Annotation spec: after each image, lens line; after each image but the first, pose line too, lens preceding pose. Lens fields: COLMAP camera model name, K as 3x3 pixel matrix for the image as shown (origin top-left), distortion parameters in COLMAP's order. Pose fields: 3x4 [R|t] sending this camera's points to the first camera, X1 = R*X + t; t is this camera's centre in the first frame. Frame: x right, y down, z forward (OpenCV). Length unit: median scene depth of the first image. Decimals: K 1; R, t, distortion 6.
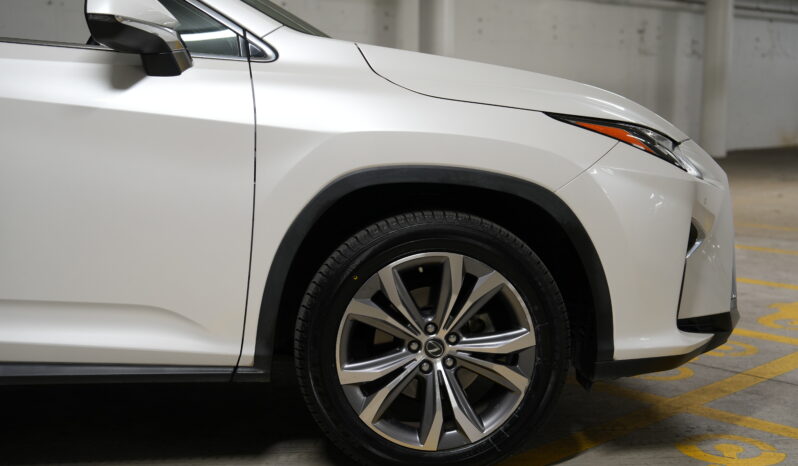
lens RADIAL K [[926.2, 0, 398.3], [0, 926.2, 252.0], [0, 0, 1]] dist [0.066049, -0.030742]
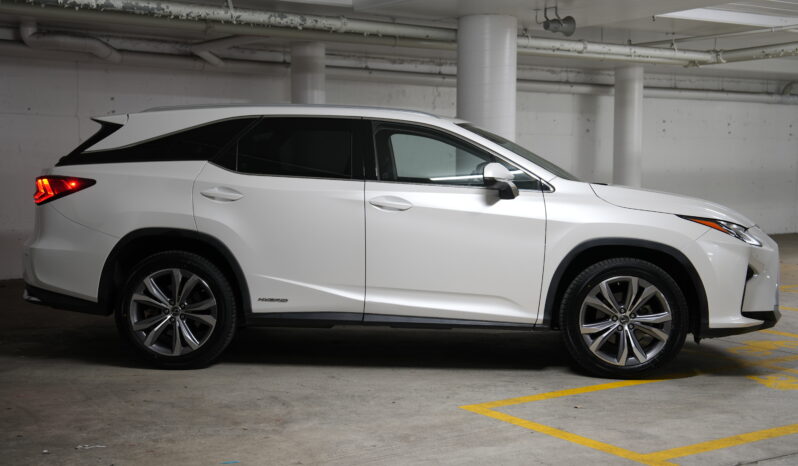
lens RADIAL K [[926.2, 0, 398.3], [0, 926.2, 252.0], [0, 0, 1]] dist [0.066049, -0.030742]
pose [[0.980069, 0.016241, -0.197990, -0.053068], [-0.030909, 0.996981, -0.071223, 0.117741], [0.196236, 0.075923, 0.977613, -1.302091]]
